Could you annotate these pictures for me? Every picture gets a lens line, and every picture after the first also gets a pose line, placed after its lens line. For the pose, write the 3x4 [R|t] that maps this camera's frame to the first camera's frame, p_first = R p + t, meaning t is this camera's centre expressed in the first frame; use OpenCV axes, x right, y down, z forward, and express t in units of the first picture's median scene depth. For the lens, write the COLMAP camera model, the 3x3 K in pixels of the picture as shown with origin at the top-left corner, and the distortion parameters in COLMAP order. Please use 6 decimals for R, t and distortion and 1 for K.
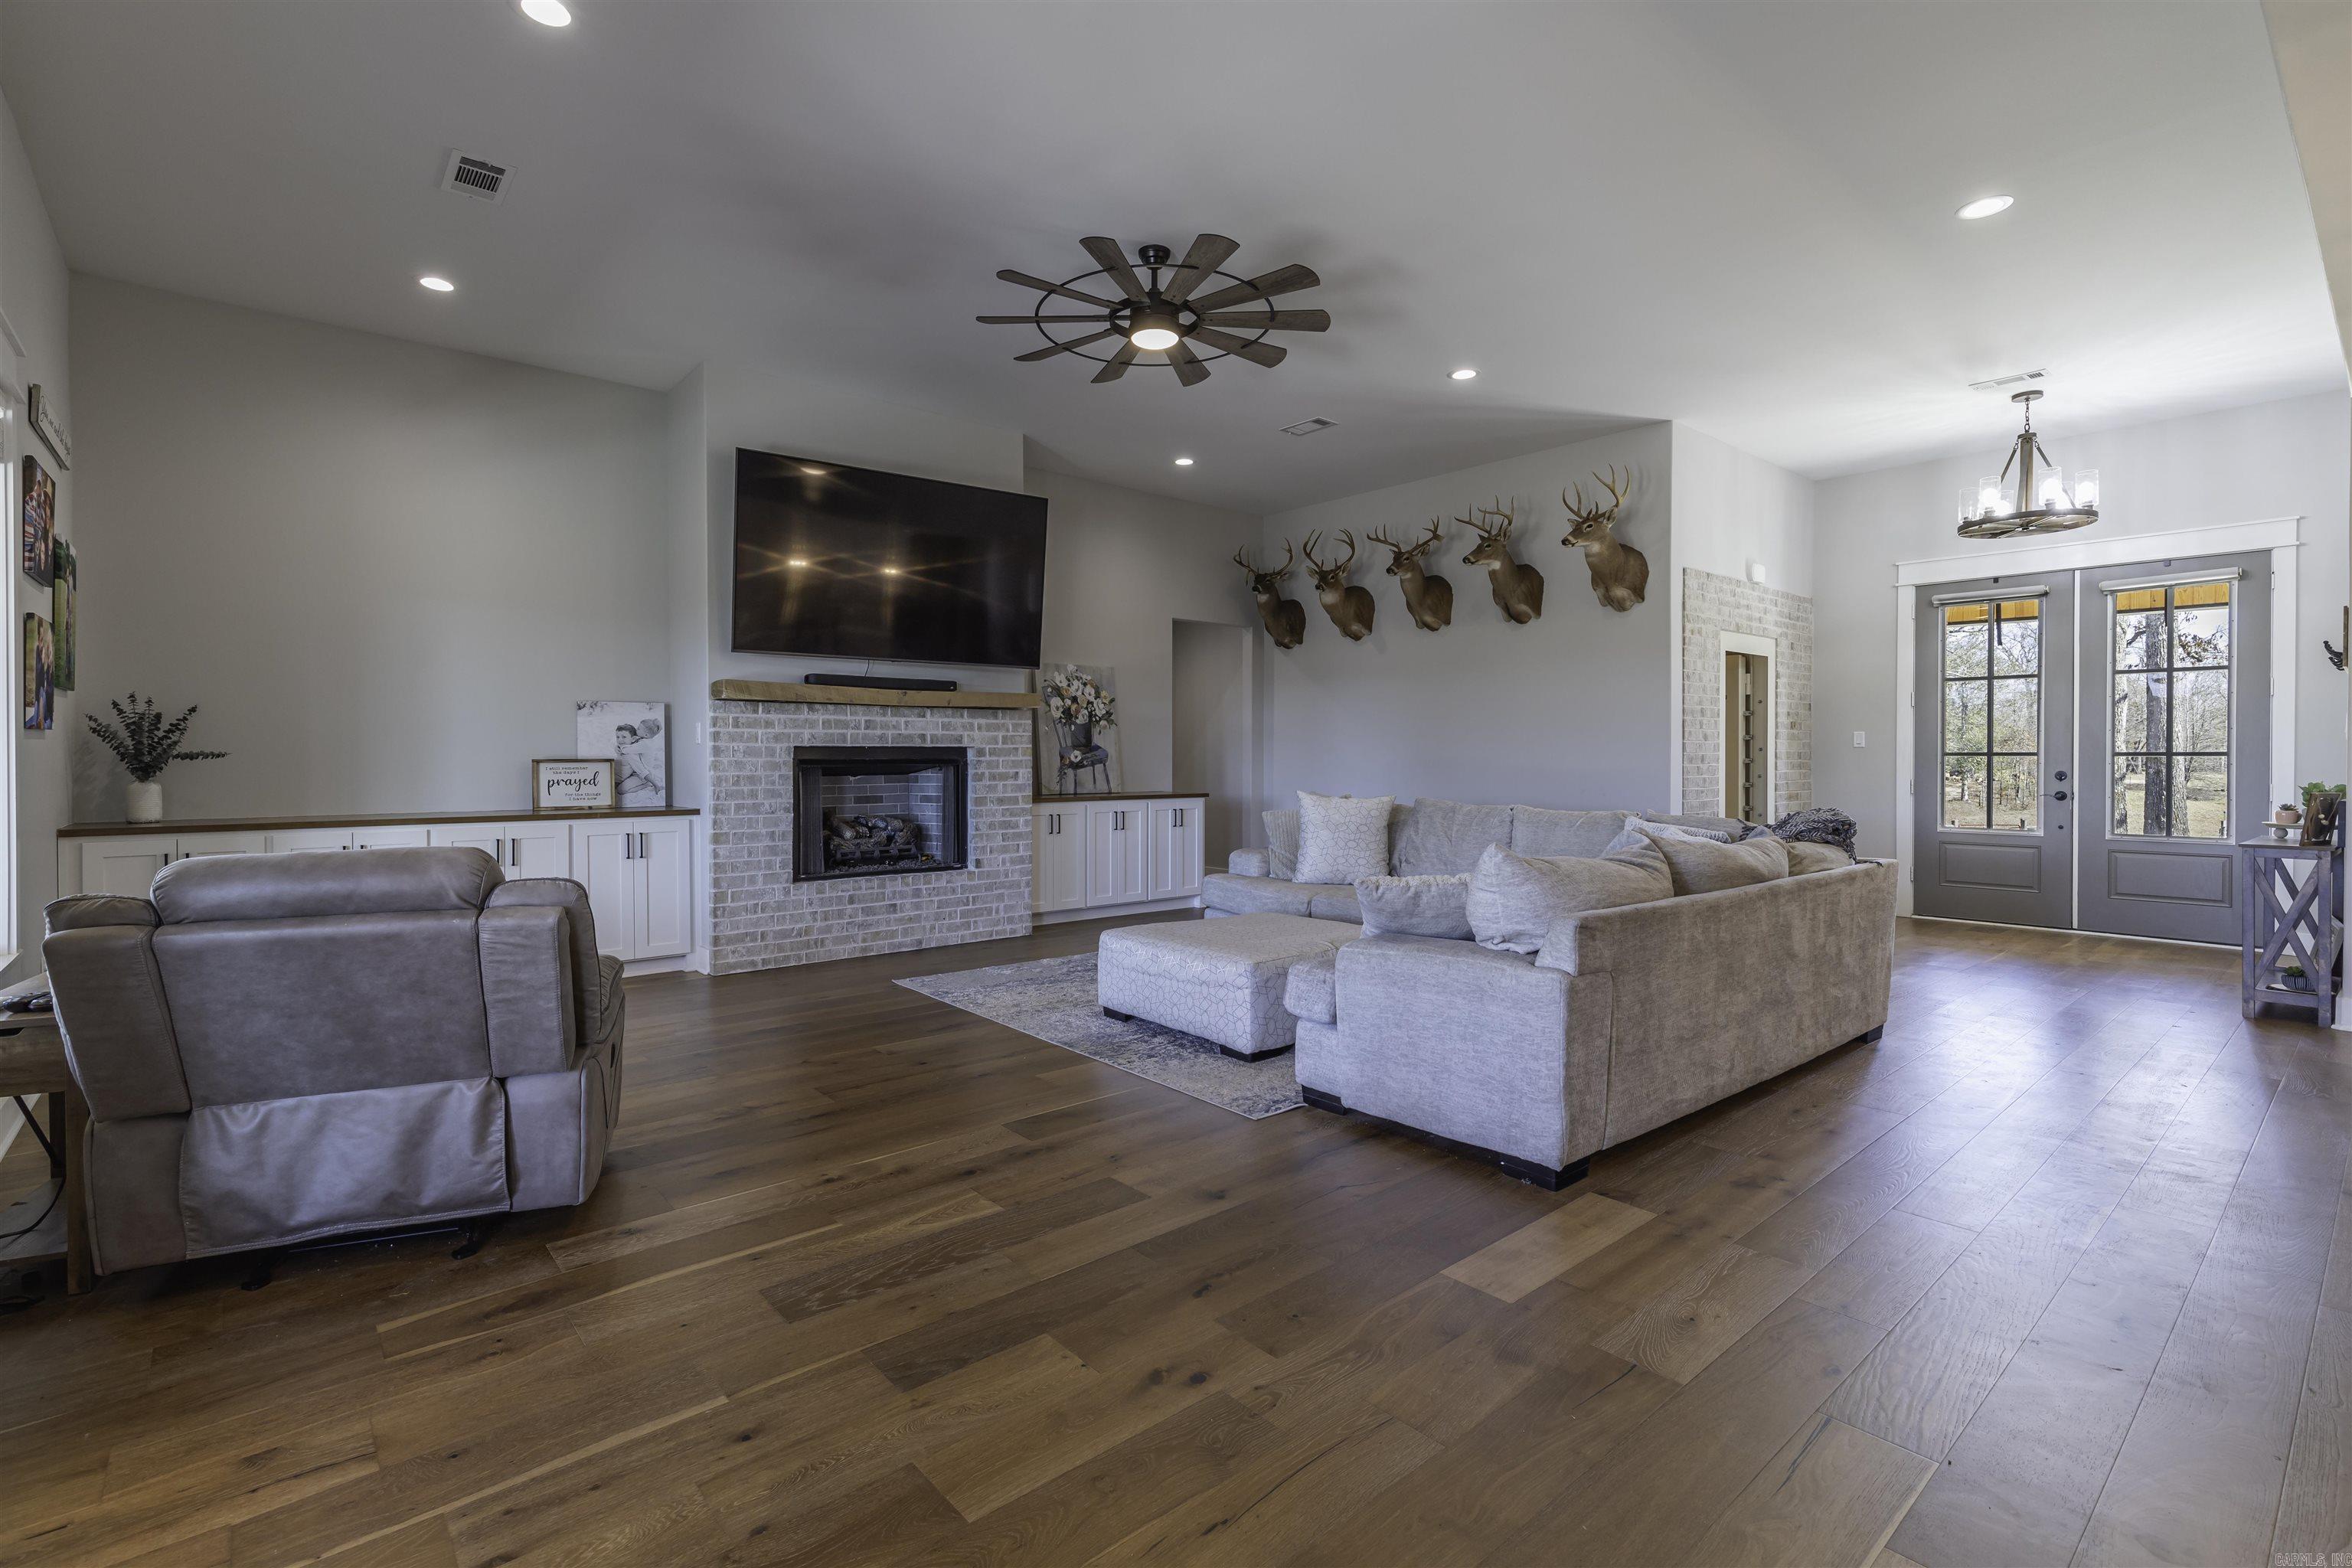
lens RADIAL K [[1075.4, 0, 1165.8], [0, 1075.4, 769.8], [0, 0, 1]] dist [0.010652, -0.005060]
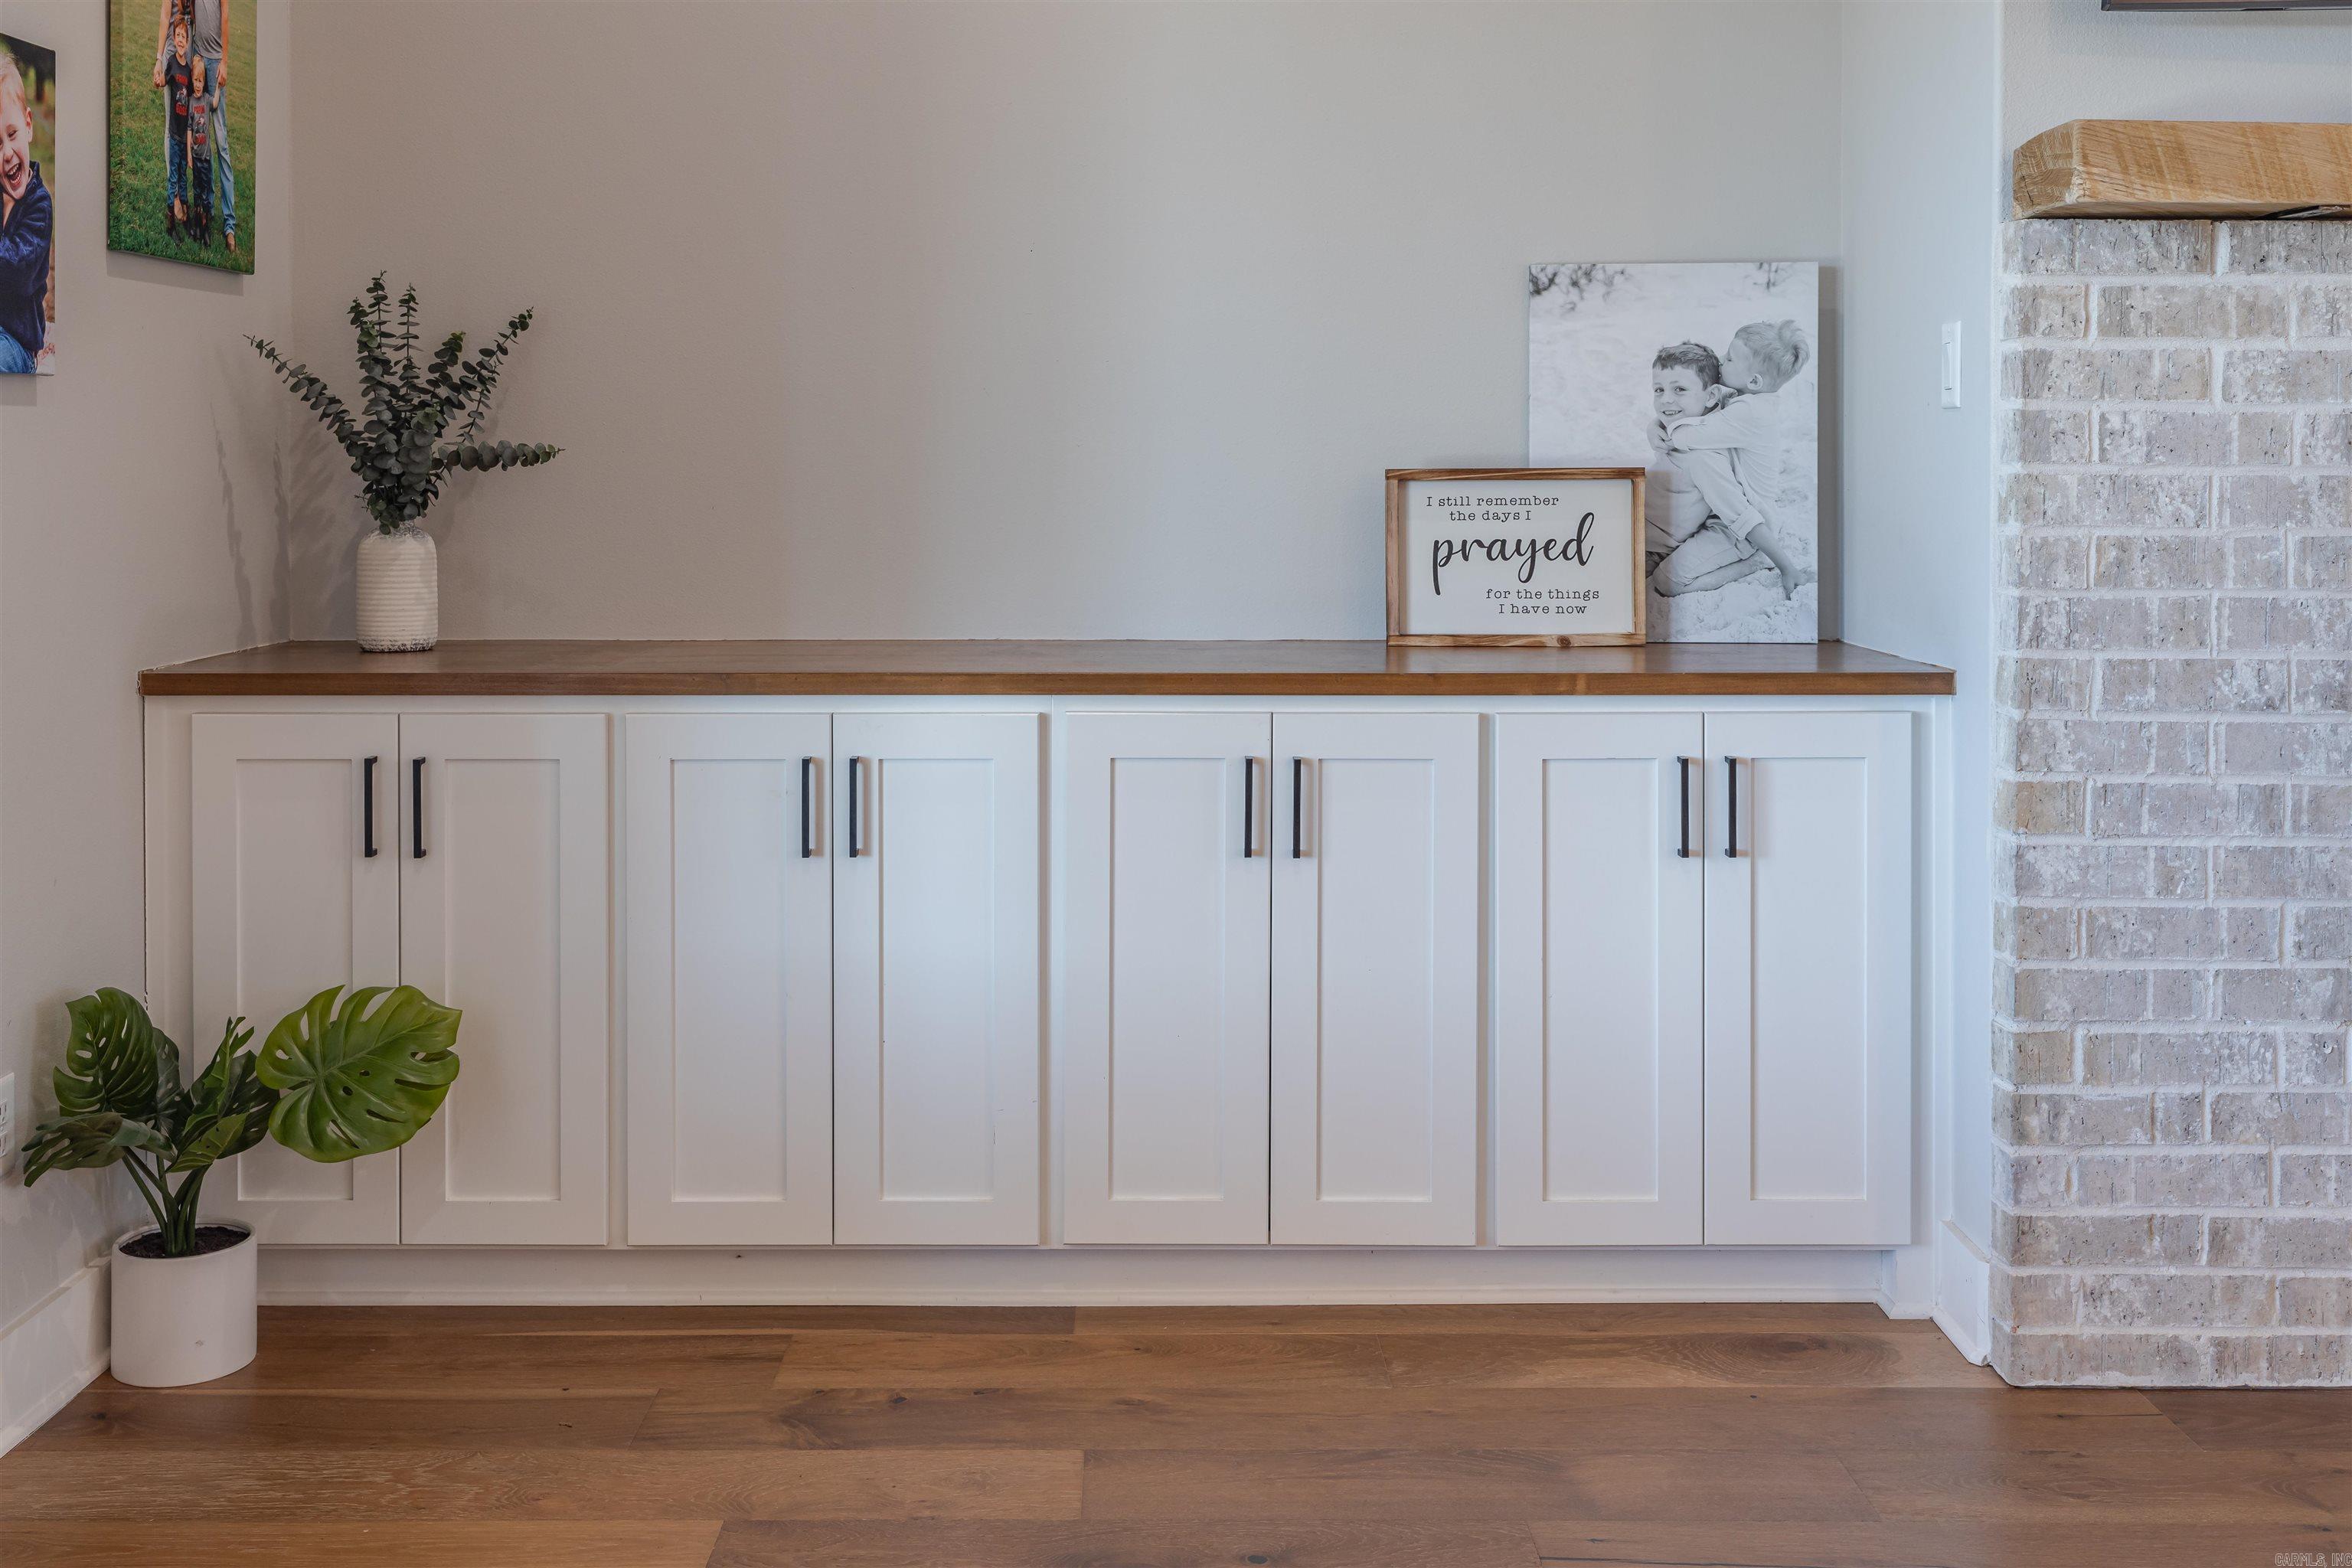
lens RADIAL K [[2444.8, 0, 1080.1], [0, 2444.8, 518.9], [0, 0, 1]] dist [0.021409, 0.000000]
pose [[0.751950, 0.014835, -0.659053, -0.185827], [-0.008300, 0.999881, 0.013038, -0.003758], [0.659168, -0.004334, 0.751983, 0.388054]]
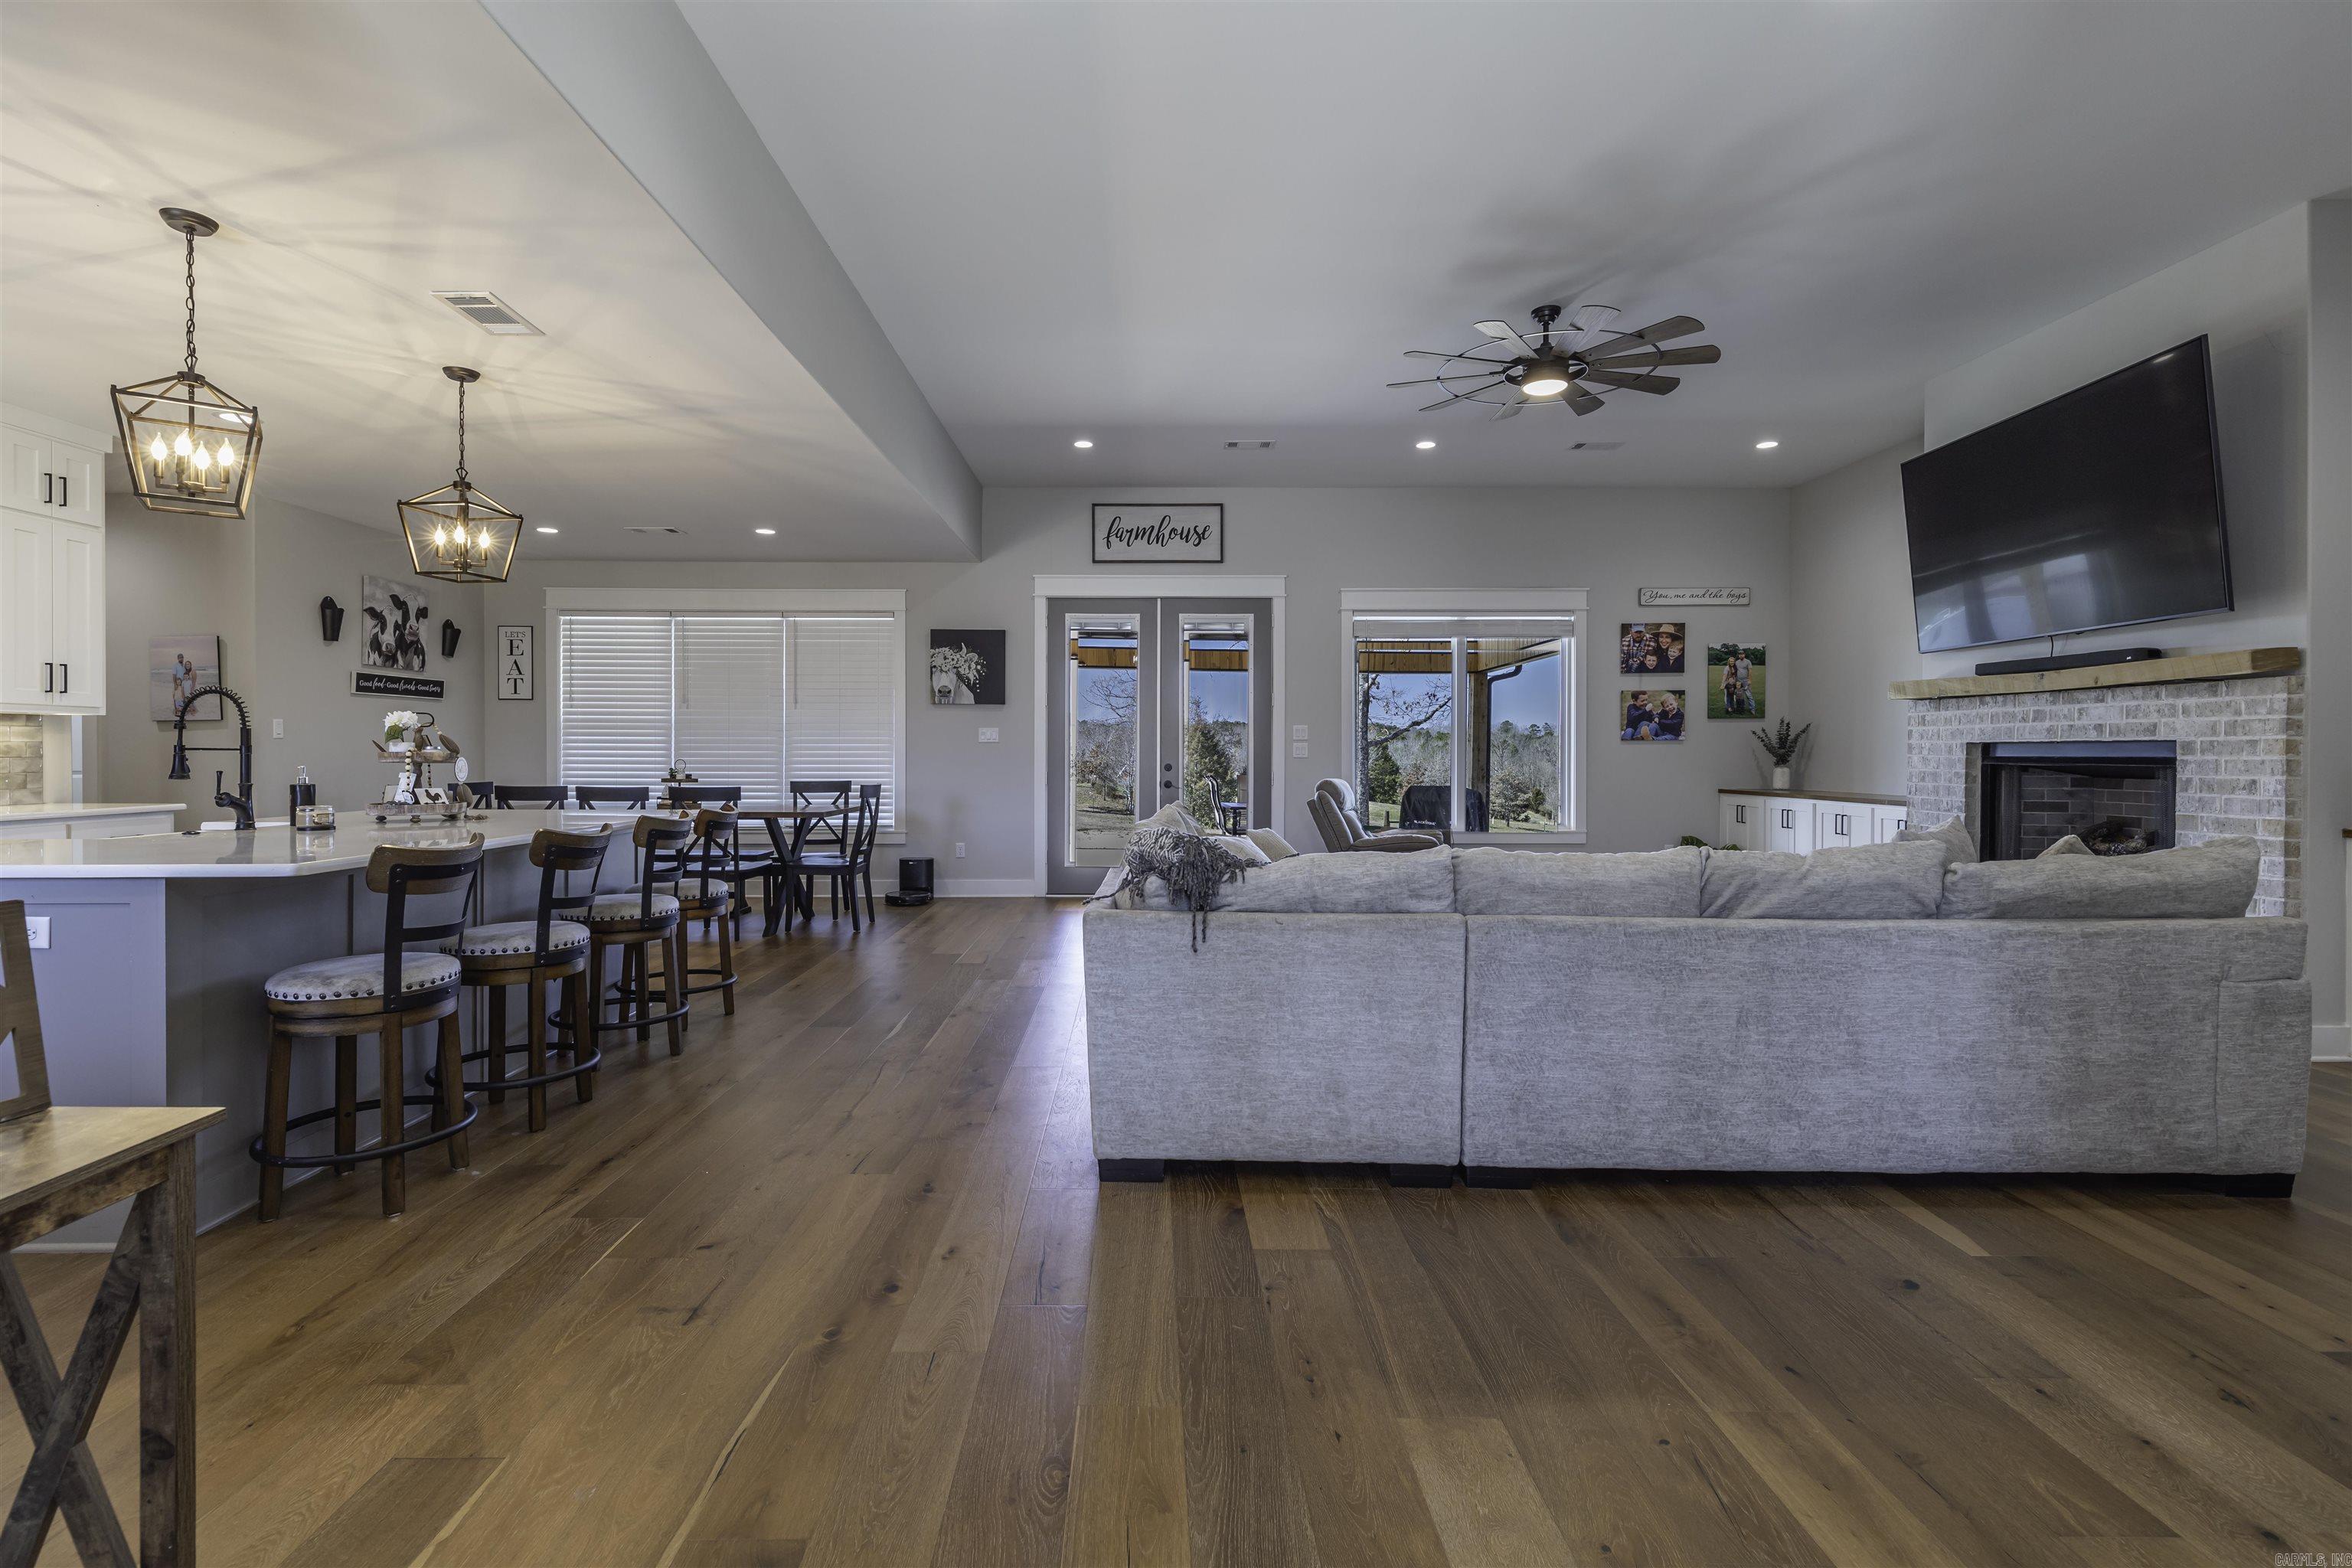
lens RADIAL K [[1075.4, 0, 1160.0], [0, 1075.4, 756.2], [0, 0, 1]] dist [0.010652, -0.005060]
pose [[-0.643721, 0.001786, -0.765258, 0.746572], [-0.013346, 0.999819, 0.013560, -0.011938], [0.765144, 0.018942, -0.643581, 0.945365]]
